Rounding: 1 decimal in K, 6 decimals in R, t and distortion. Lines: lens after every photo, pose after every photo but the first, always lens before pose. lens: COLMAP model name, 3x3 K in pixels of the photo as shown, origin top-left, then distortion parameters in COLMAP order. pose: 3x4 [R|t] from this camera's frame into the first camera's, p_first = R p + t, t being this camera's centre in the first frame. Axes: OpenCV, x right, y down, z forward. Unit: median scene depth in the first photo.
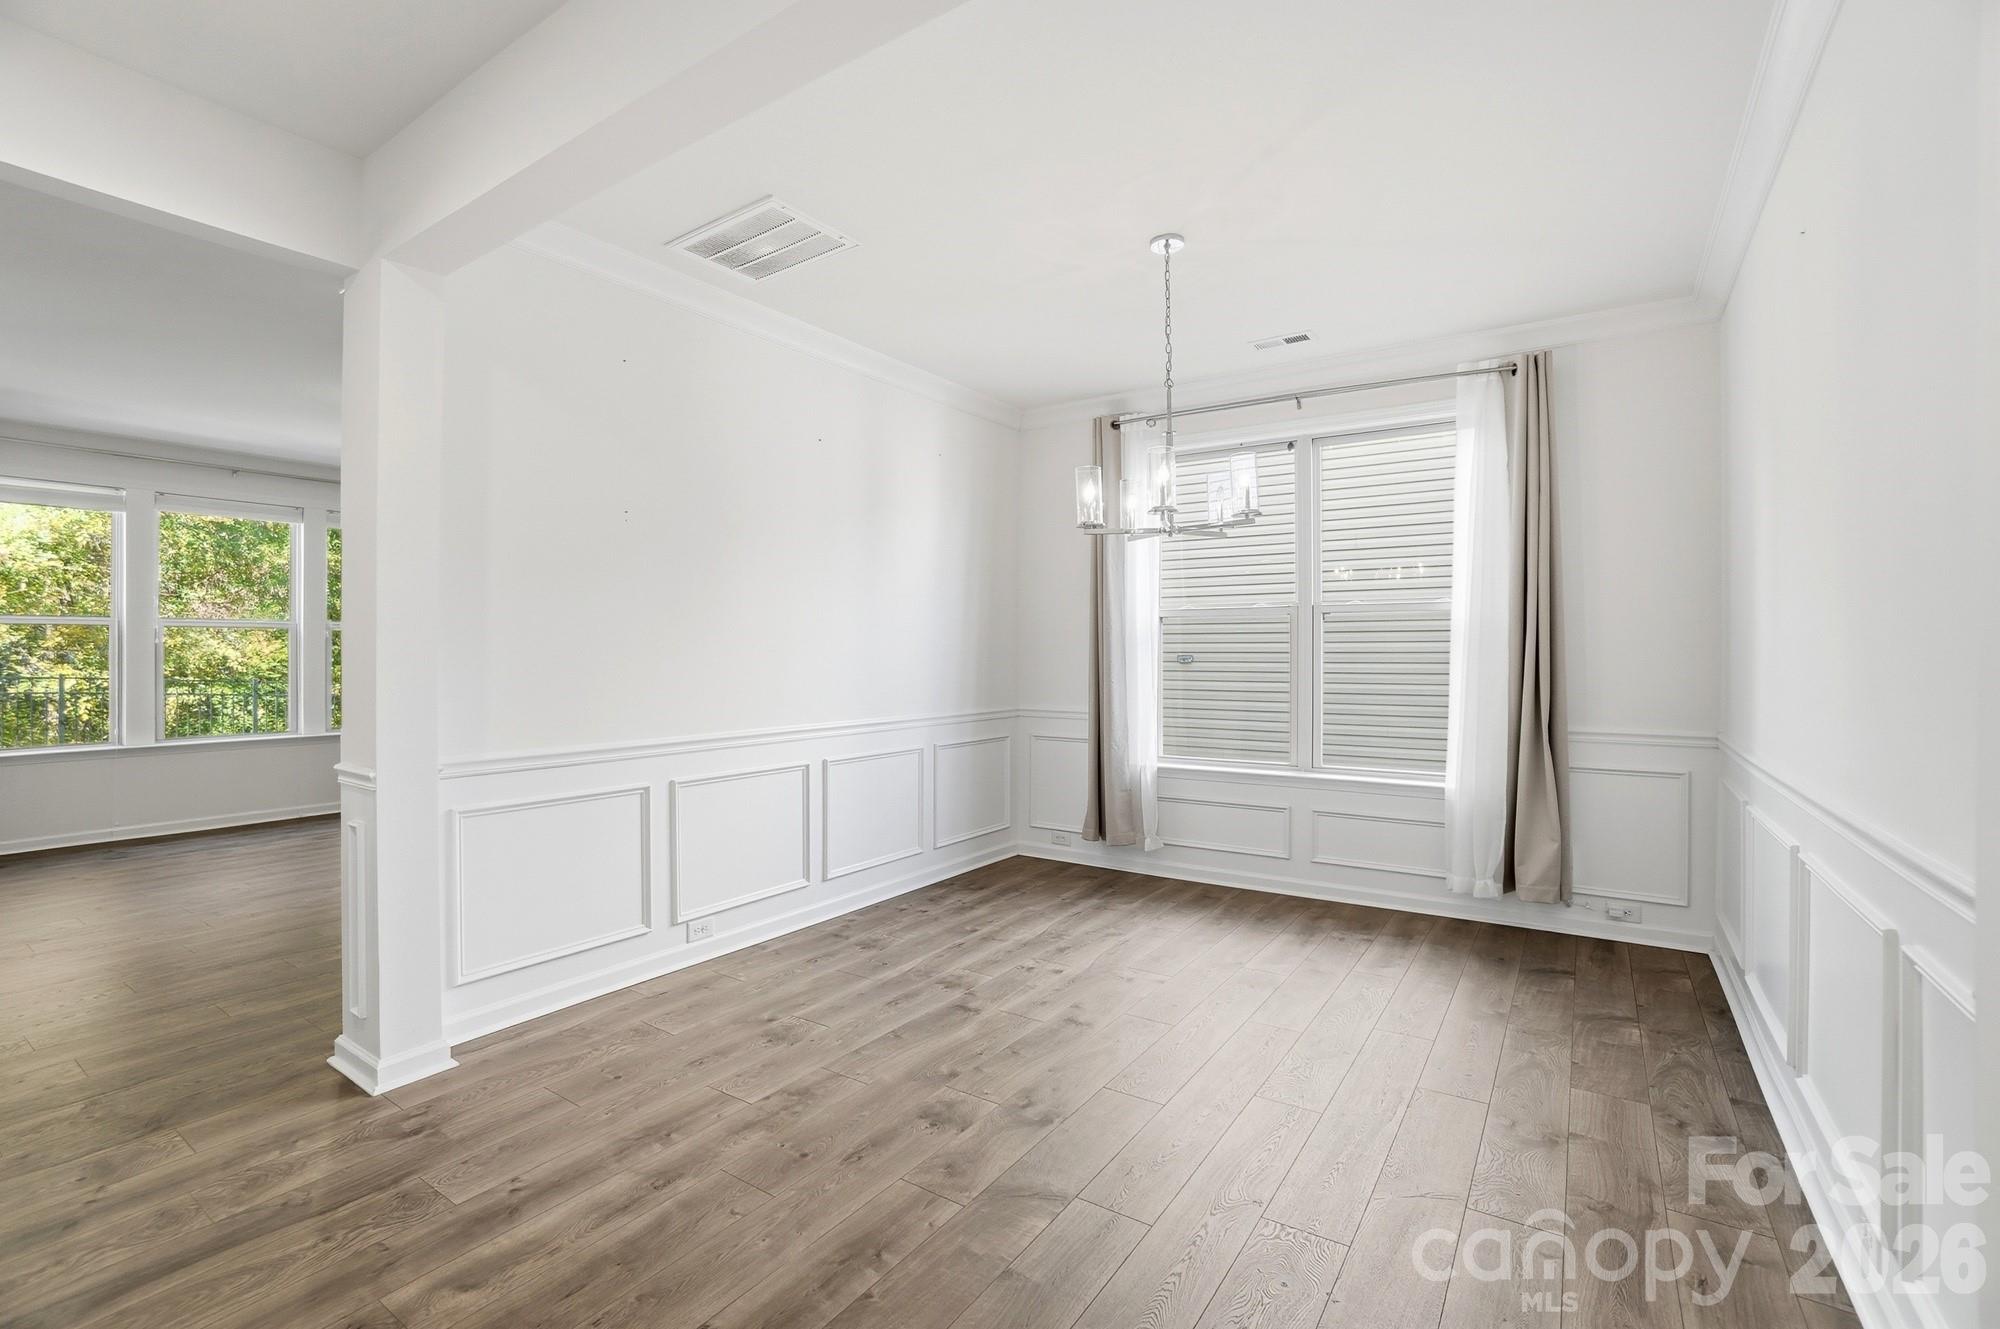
lens RADIAL K [[884.0, 0, 999.5], [0, 884.0, 658.3], [0, 0, 1]] dist [-0.069763, 0.023977]
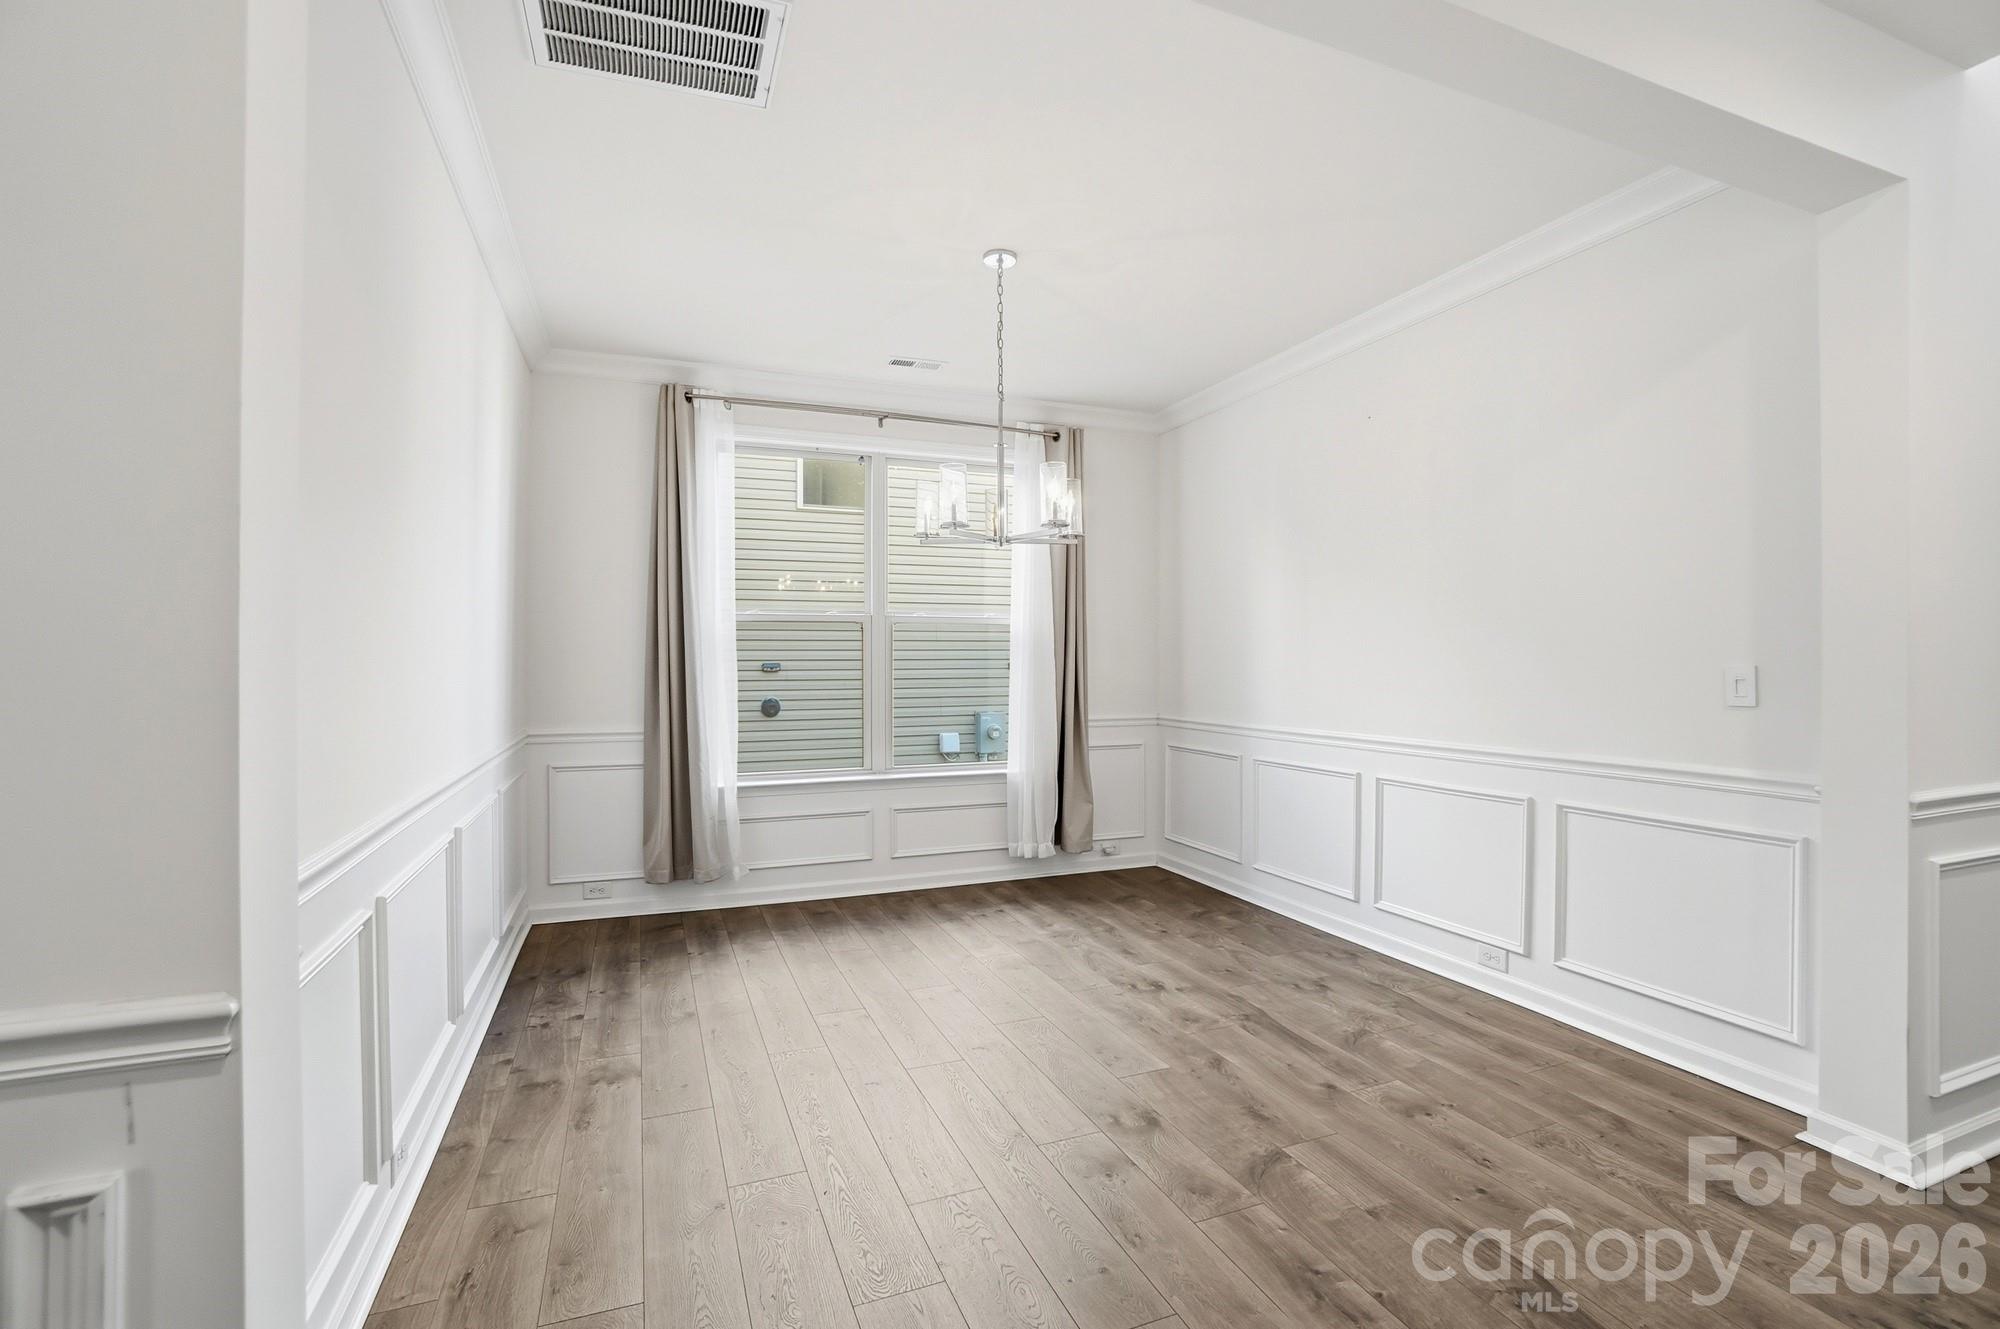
lens RADIAL K [[884.0, 0, 999.5], [0, 884.0, 658.3], [0, 0, 1]] dist [-0.069763, 0.023977]
pose [[0.563361, 0.002594, 0.826207, -0.494987], [0.007520, 0.999938, -0.008267, 0.001634], [-0.826177, 0.010870, 0.563306, 0.322429]]
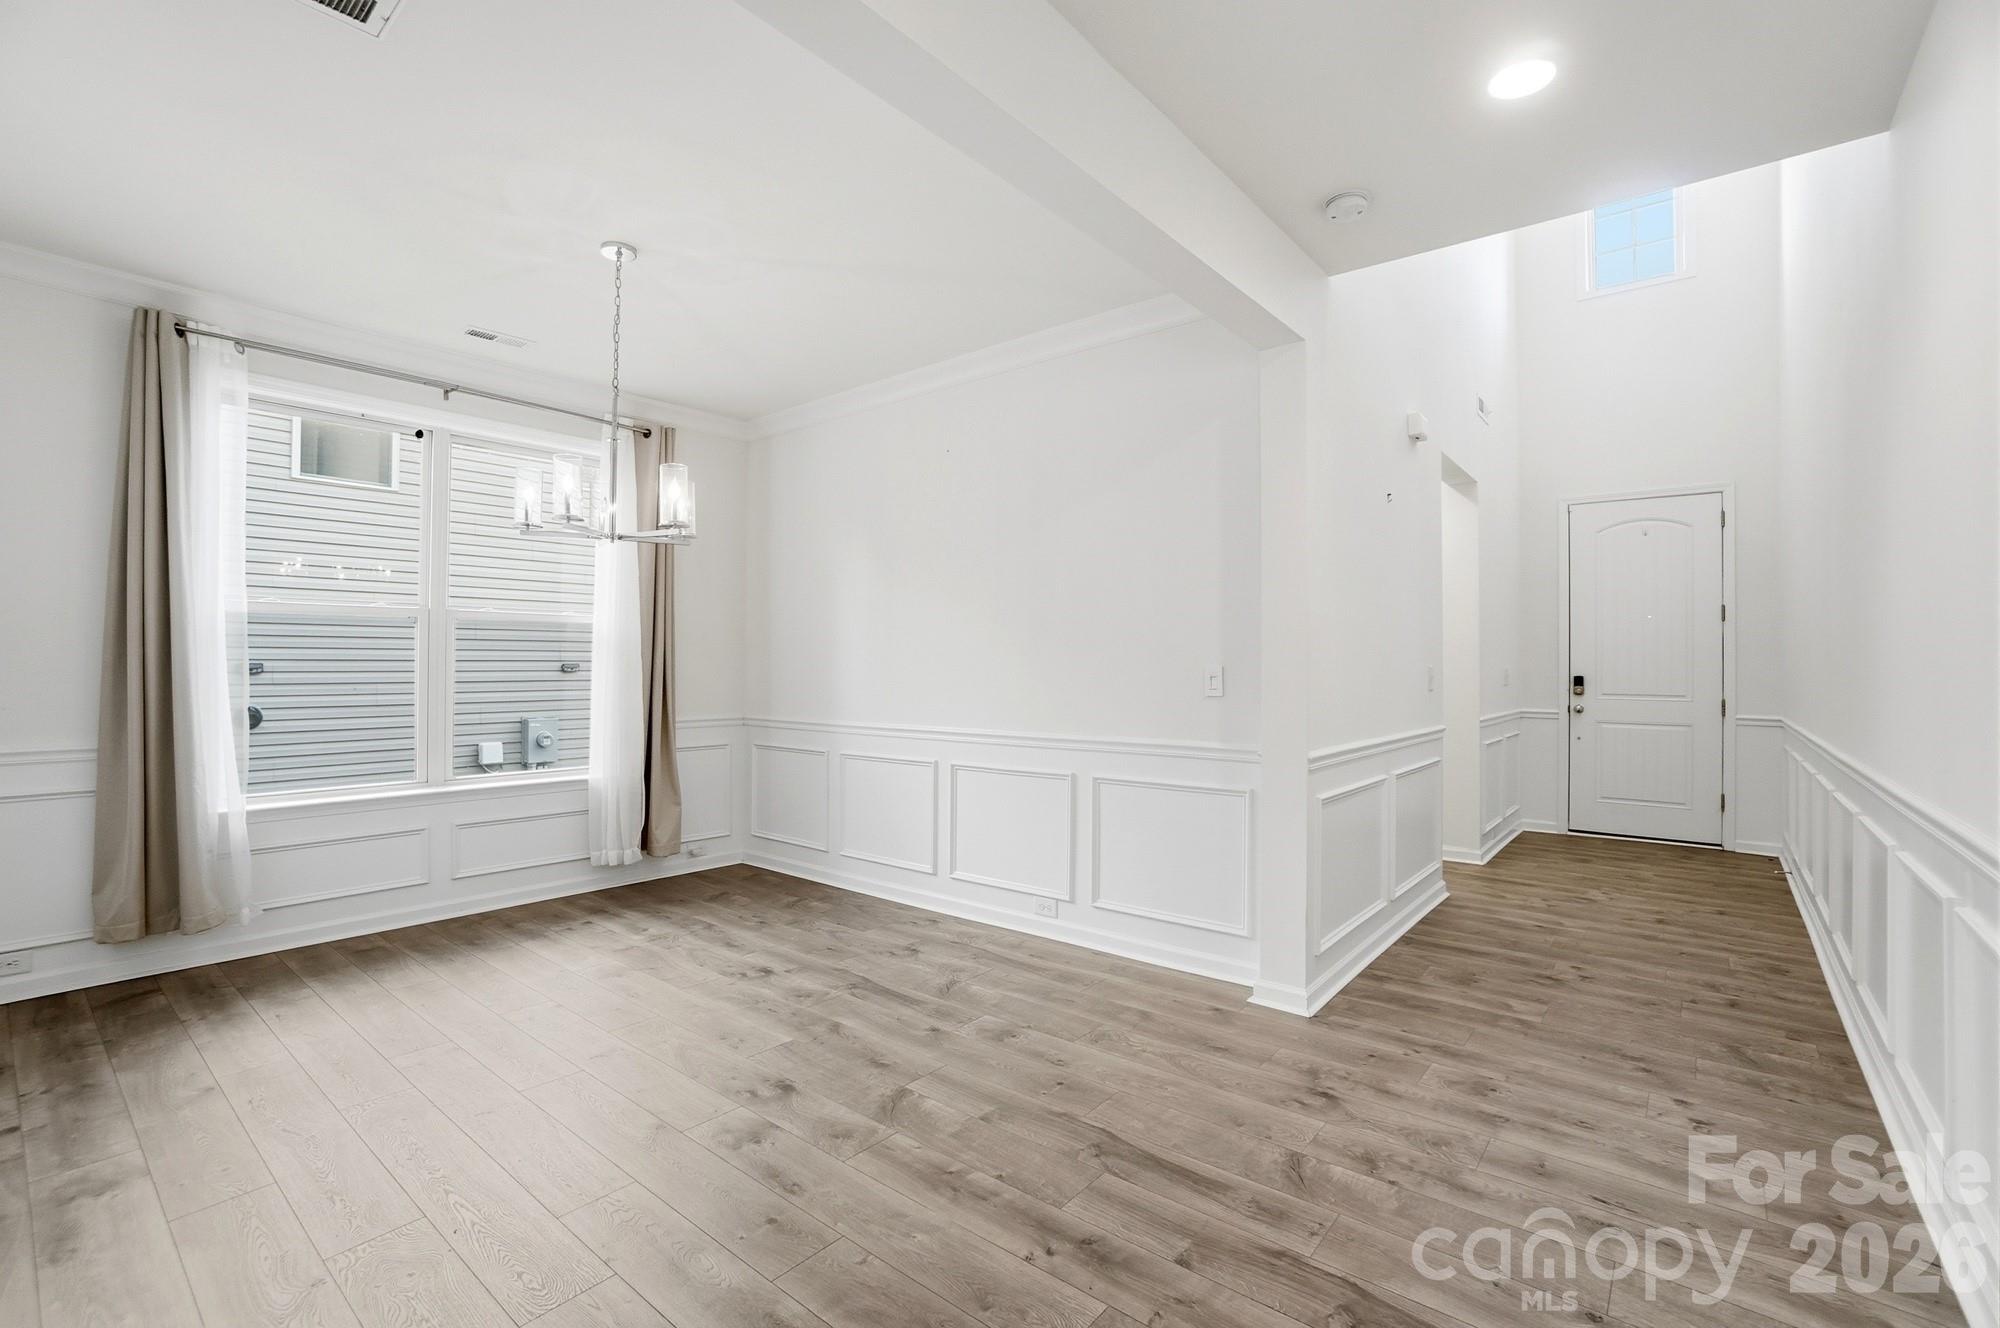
lens RADIAL K [[871.9, 0, 999.7], [0, 871.9, 652.0], [0, 0, 1]] dist [-0.068719, 0.022057]
pose [[0.093679, 0.016971, 0.995458, -0.559527], [0.004561, 0.999837, -0.017475, 0.005241], [-0.995592, 0.006177, 0.093587, 0.355887]]
